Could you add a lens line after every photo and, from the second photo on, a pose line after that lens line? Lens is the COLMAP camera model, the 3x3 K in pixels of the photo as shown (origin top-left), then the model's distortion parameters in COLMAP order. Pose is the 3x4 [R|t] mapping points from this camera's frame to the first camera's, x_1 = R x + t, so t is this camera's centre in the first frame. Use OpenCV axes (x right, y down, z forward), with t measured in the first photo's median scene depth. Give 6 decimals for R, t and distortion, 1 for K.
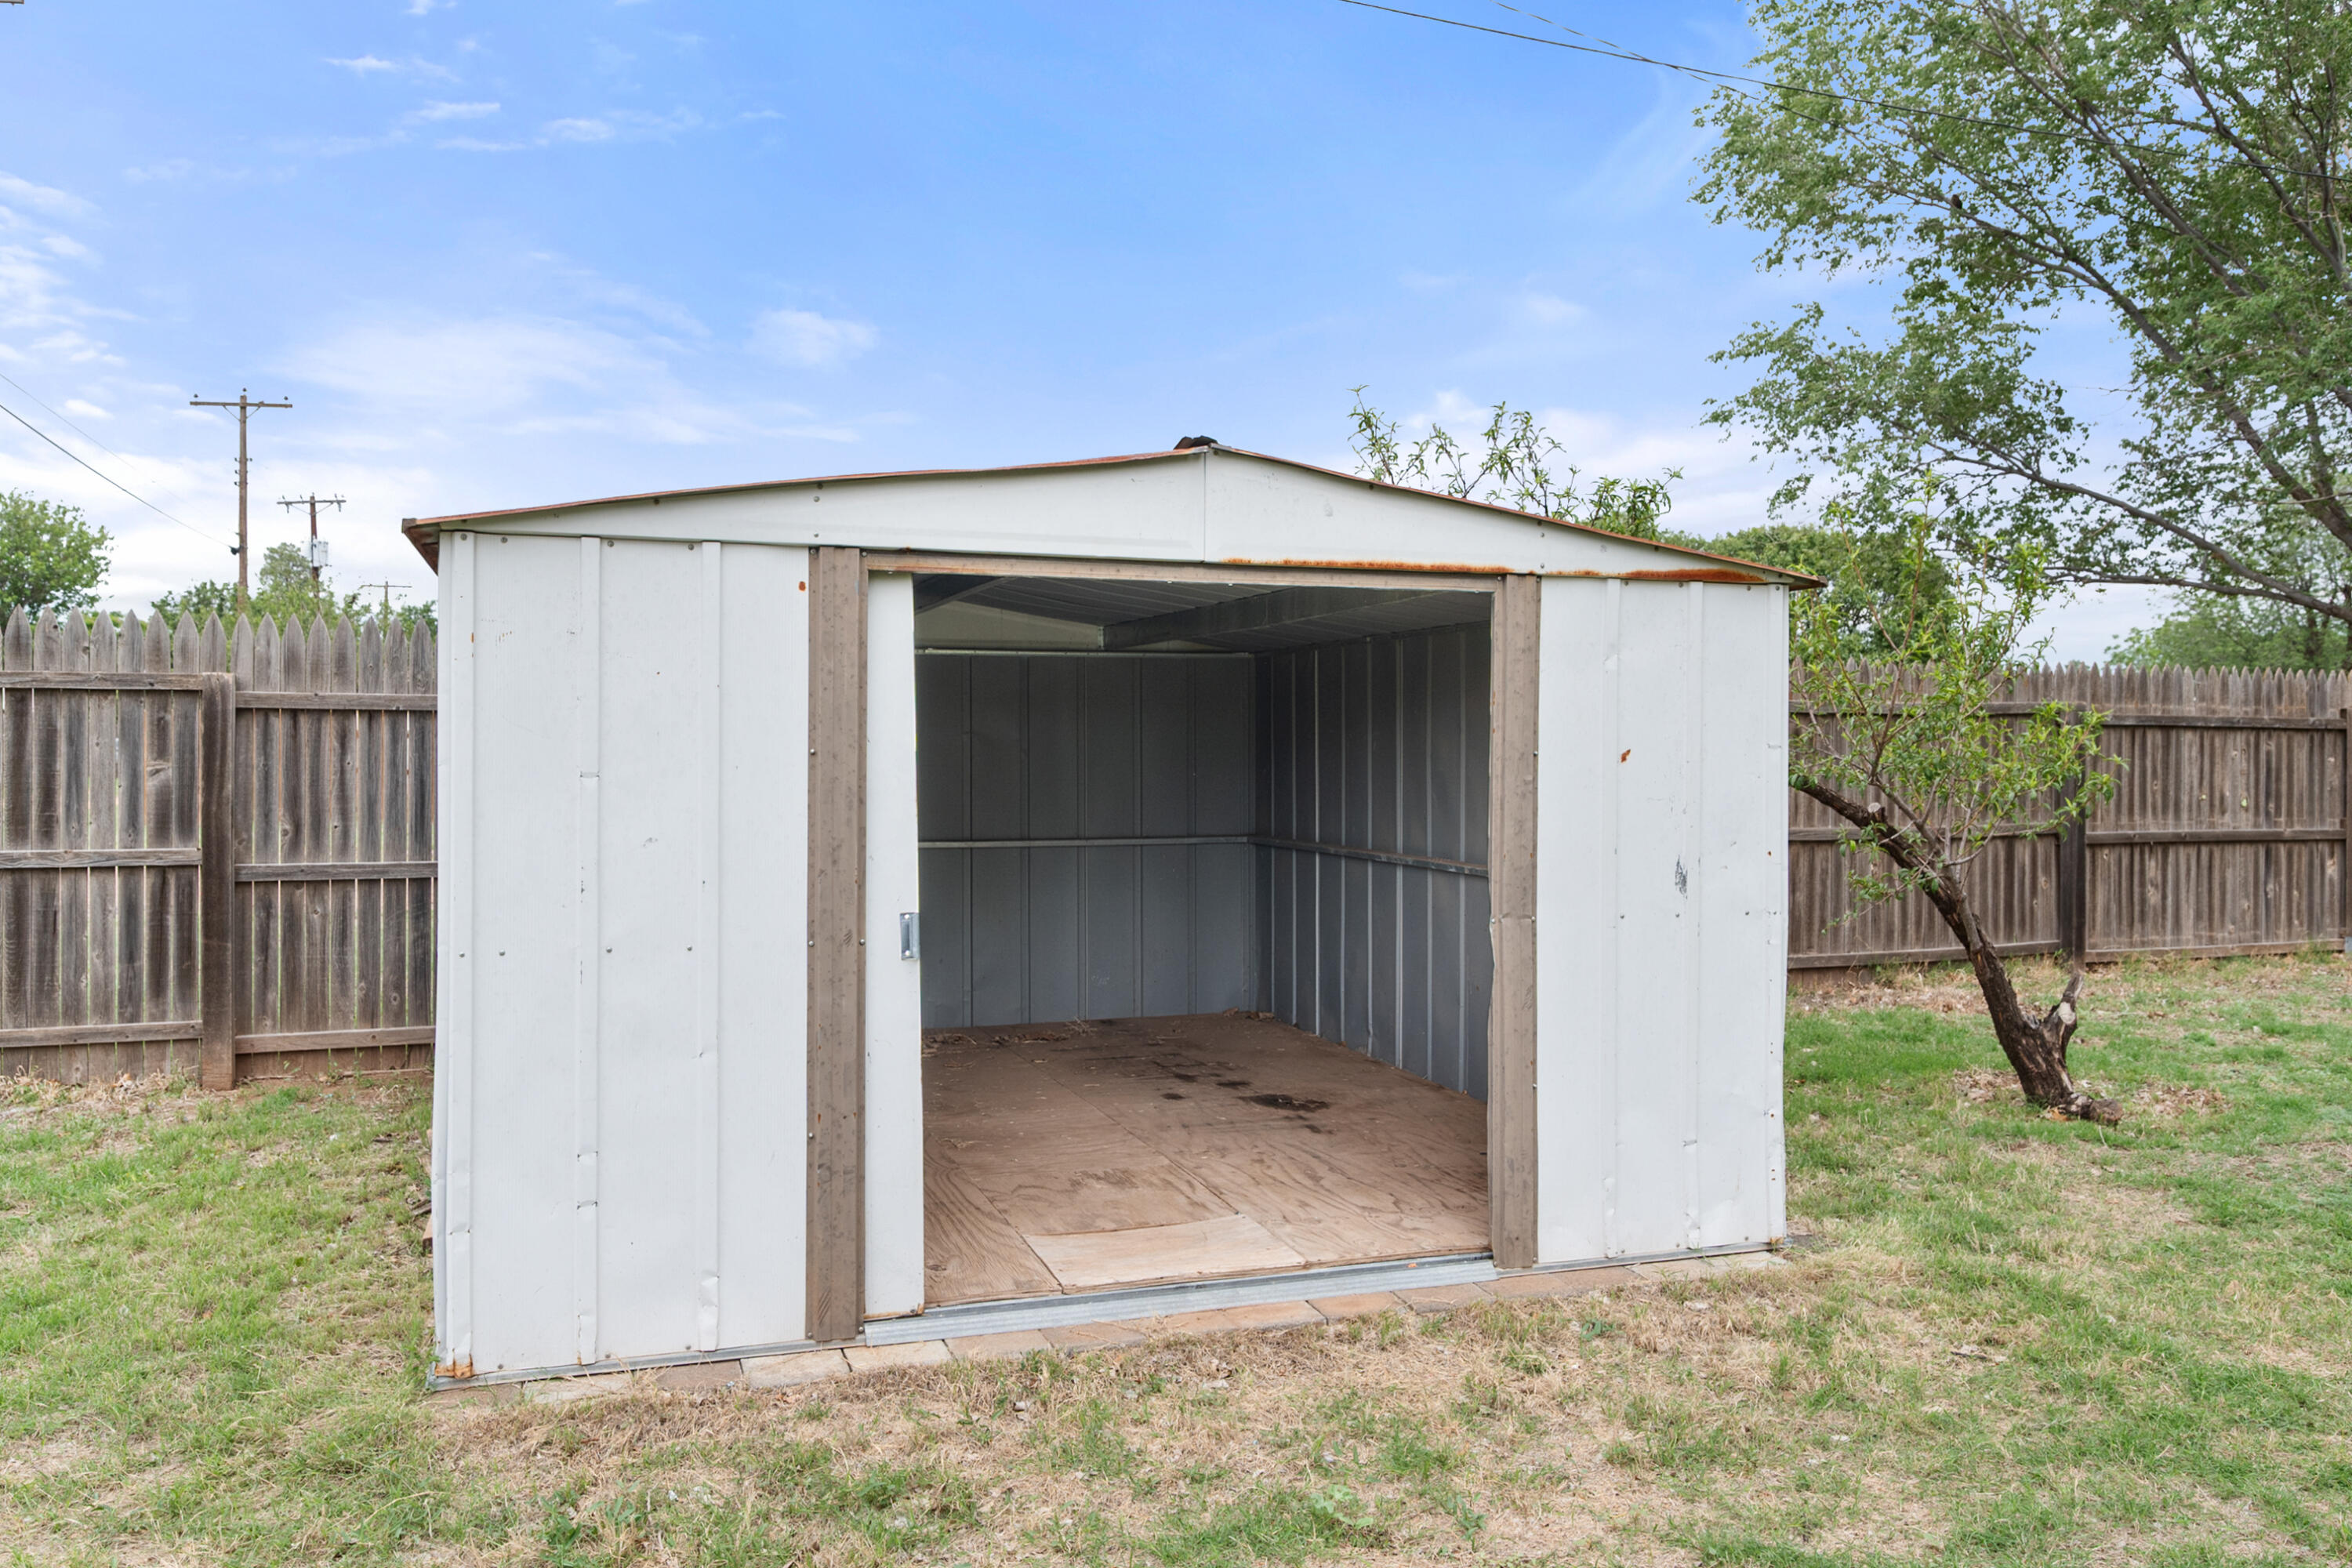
lens RADIAL K [[1792.6, 0, 1176.0], [0, 1792.6, 784.0], [0, 0, 1]] dist [-0.001395, -0.000643]
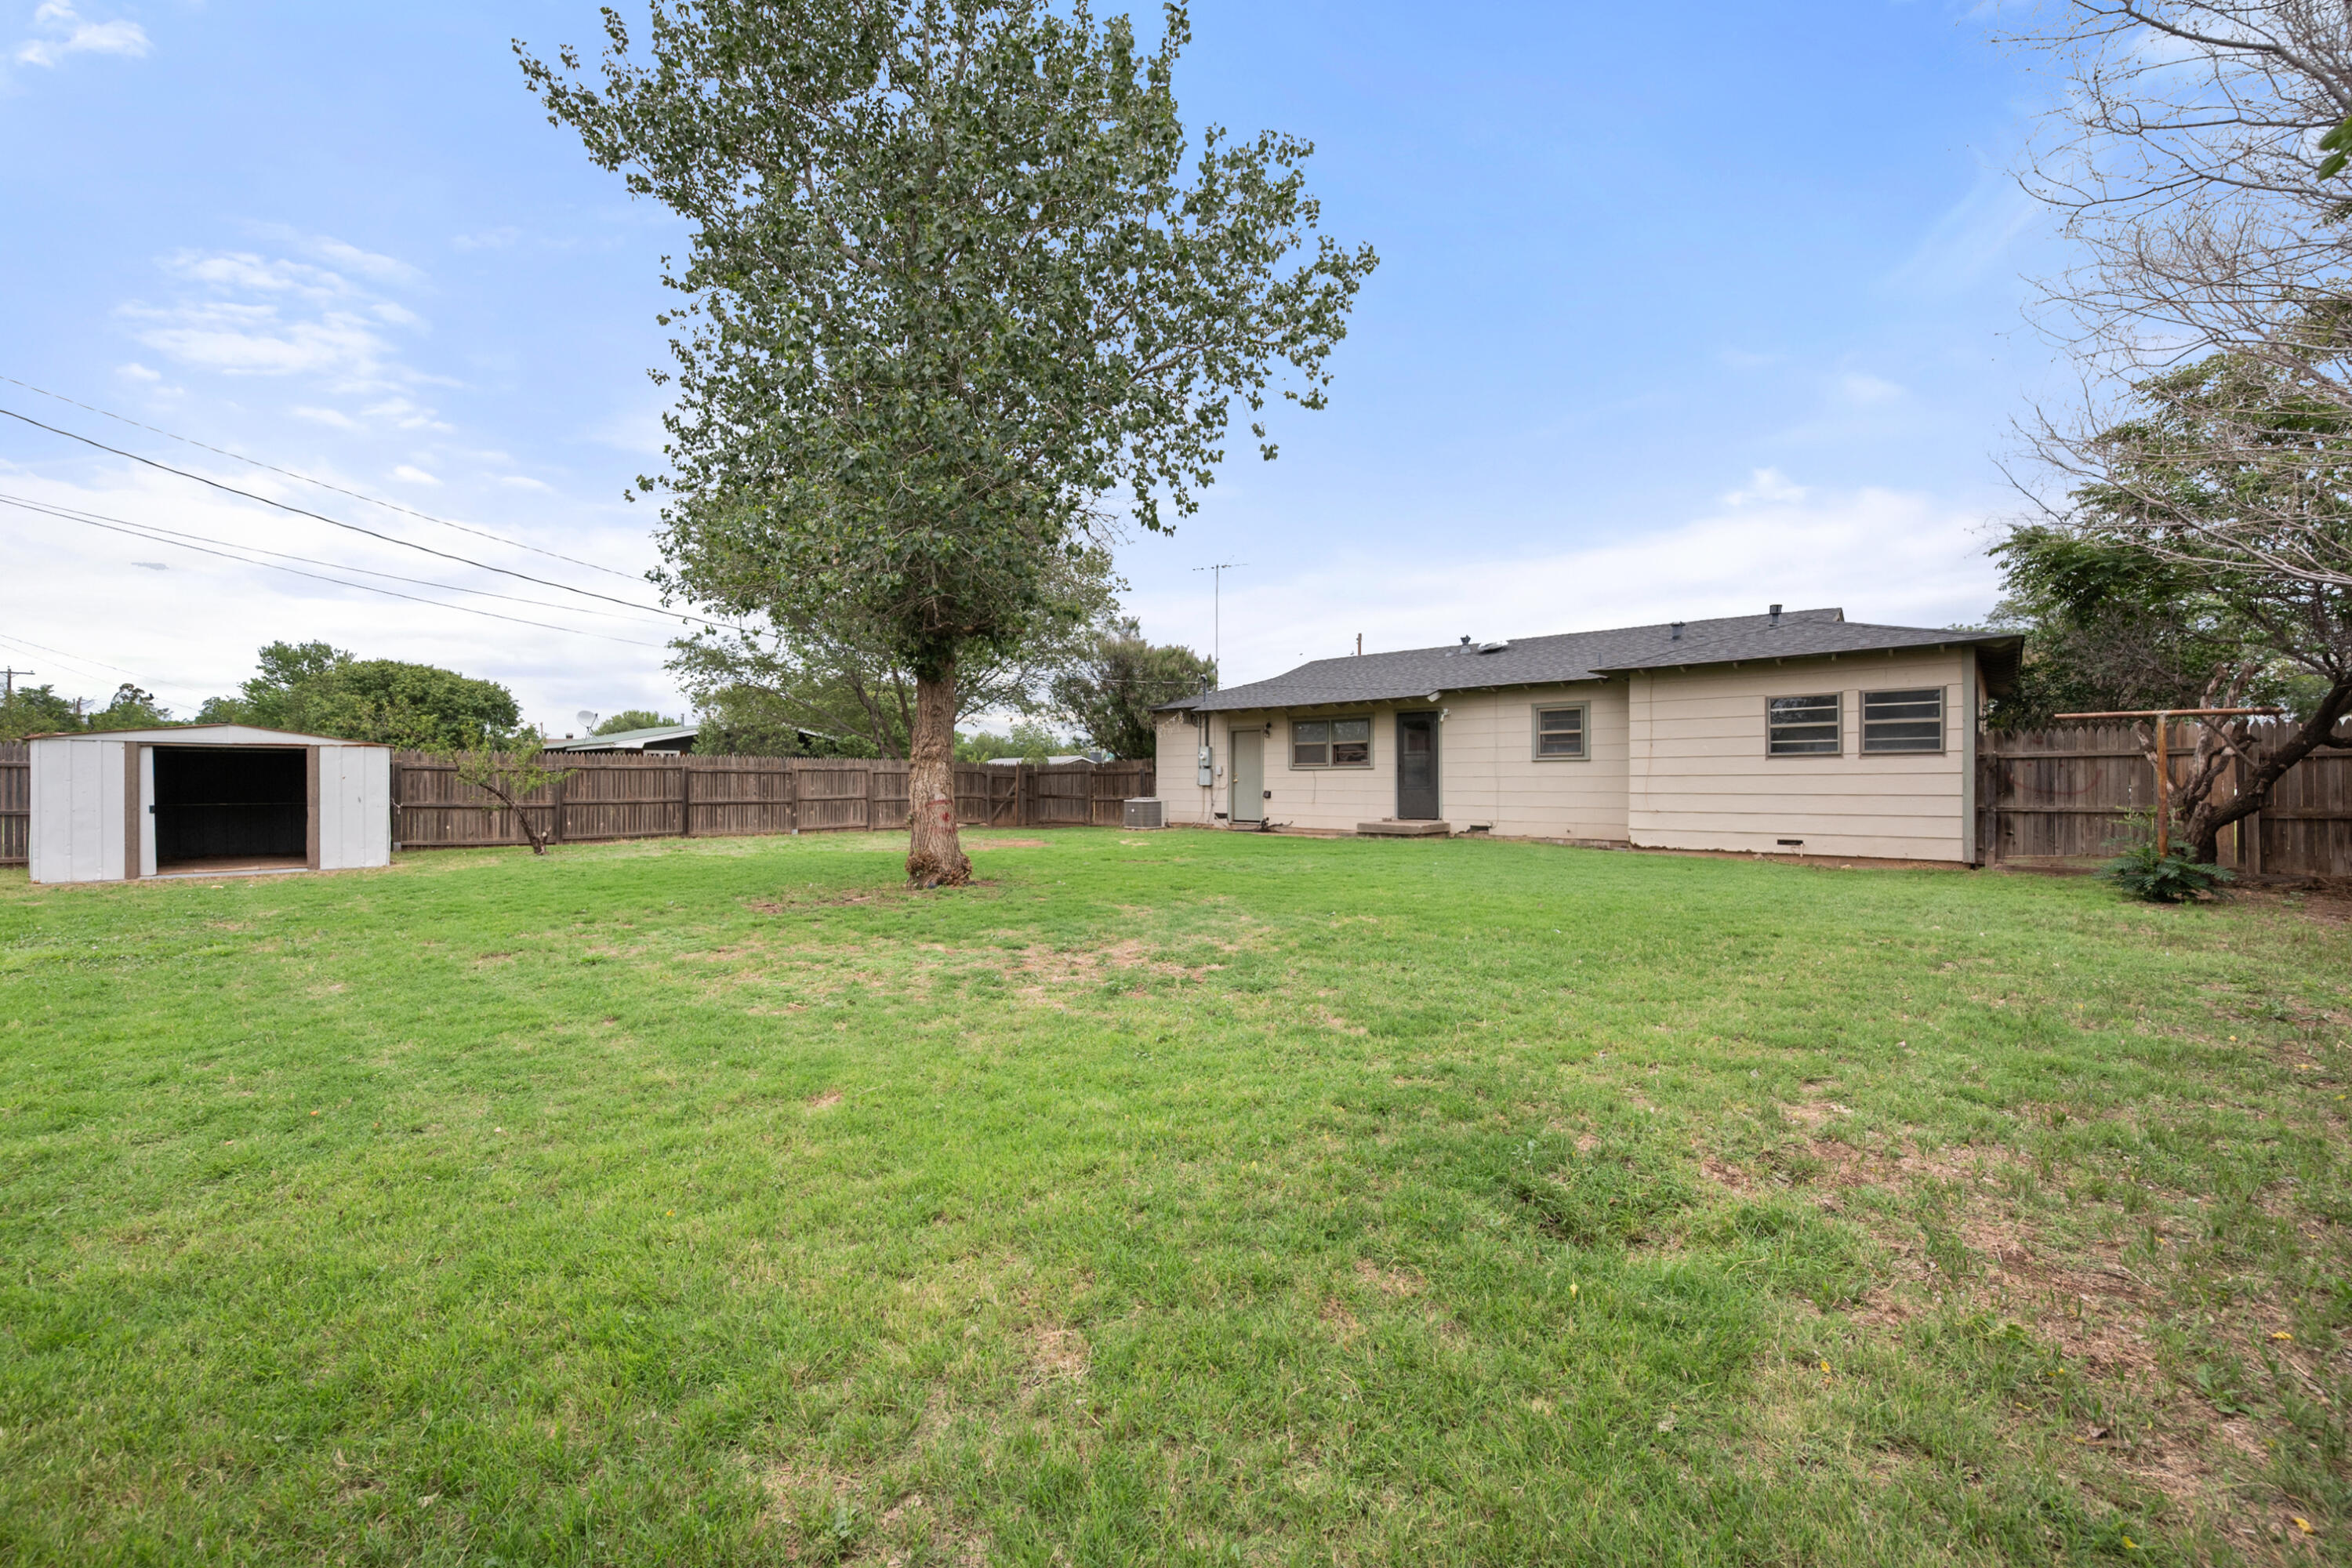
lens RADIAL K [[947.4, 0, 1178.3], [0, 947.4, 767.6], [0, 0, 1]] dist [0.001436, 0.000194]
pose [[0.888643, 0.007578, 0.458537, 0.492483], [0.007767, 0.999471, -0.031570, 0.027164], [-0.458534, 0.031616, 0.888115, -1.148144]]
